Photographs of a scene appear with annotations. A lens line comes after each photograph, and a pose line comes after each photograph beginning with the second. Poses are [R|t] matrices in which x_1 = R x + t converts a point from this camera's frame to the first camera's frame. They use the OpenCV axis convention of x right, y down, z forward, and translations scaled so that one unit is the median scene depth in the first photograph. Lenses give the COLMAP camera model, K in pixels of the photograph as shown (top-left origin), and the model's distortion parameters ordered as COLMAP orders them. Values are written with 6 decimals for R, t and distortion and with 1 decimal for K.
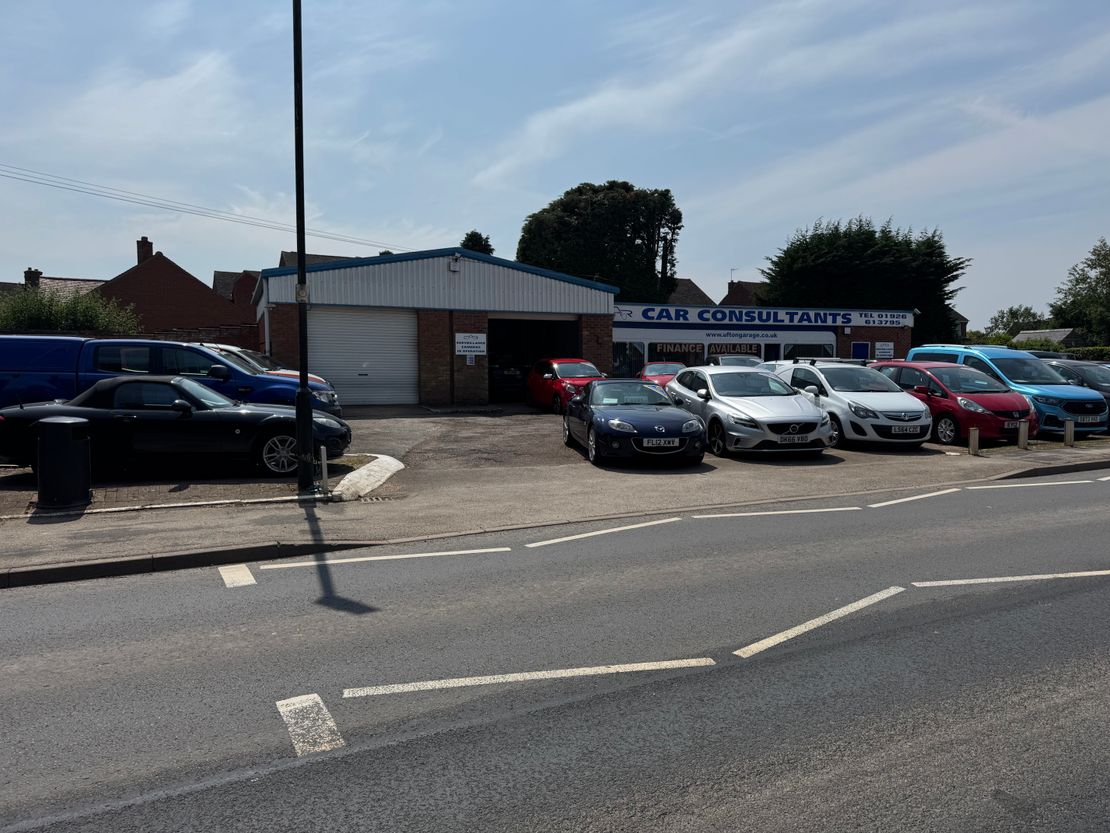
lens RADIAL K [[844.5, 0, 555.0], [0, 844.5, 416.5], [0, 0, 1]] dist [0.172372, -0.338985]
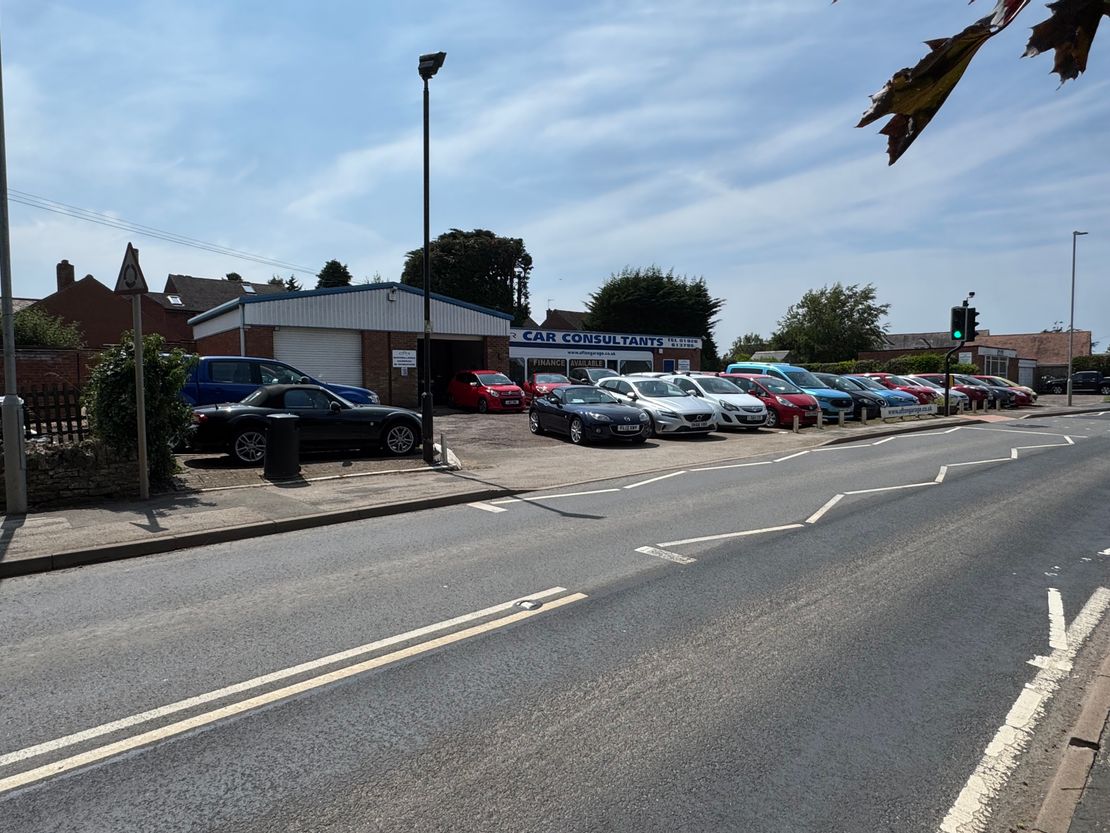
lens RADIAL K [[751.3, 0, 555.0], [0, 751.3, 416.5], [0, 0, 1]] dist [-0.005236, -0.000933]
pose [[0.957618, -0.016001, 0.287596, -0.172435], [0.017789, 0.999835, -0.003603, 0.005997], [-0.287491, 0.008566, 0.957745, -0.101188]]
